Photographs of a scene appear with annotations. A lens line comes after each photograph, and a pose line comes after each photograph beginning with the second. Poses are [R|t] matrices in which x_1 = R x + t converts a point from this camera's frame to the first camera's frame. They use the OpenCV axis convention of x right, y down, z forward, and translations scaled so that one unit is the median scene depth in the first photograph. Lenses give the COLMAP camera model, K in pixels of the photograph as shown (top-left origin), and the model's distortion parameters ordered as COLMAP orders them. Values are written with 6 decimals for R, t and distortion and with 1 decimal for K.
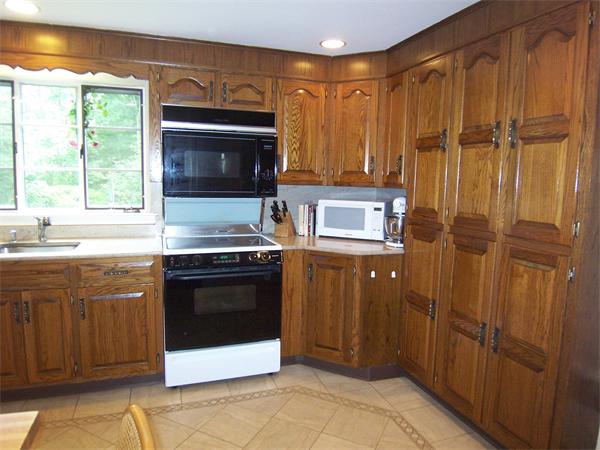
lens RADIAL K [[406.4, 0, 300.0], [0, 406.4, 225.0], [0, 0, 1]] dist [-0.004882, -0.044960]
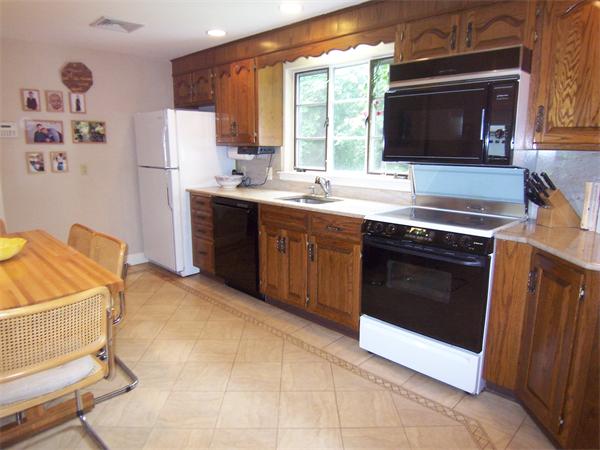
lens RADIAL K [[406.4, 0, 300.0], [0, 406.4, 225.0], [0, 0, 1]] dist [-0.004882, -0.044960]
pose [[0.437581, 0.149522, -0.886660, 0.445082], [-0.100991, 0.988011, 0.116773, -0.011717], [0.893490, 0.038447, 0.447435, 0.361996]]
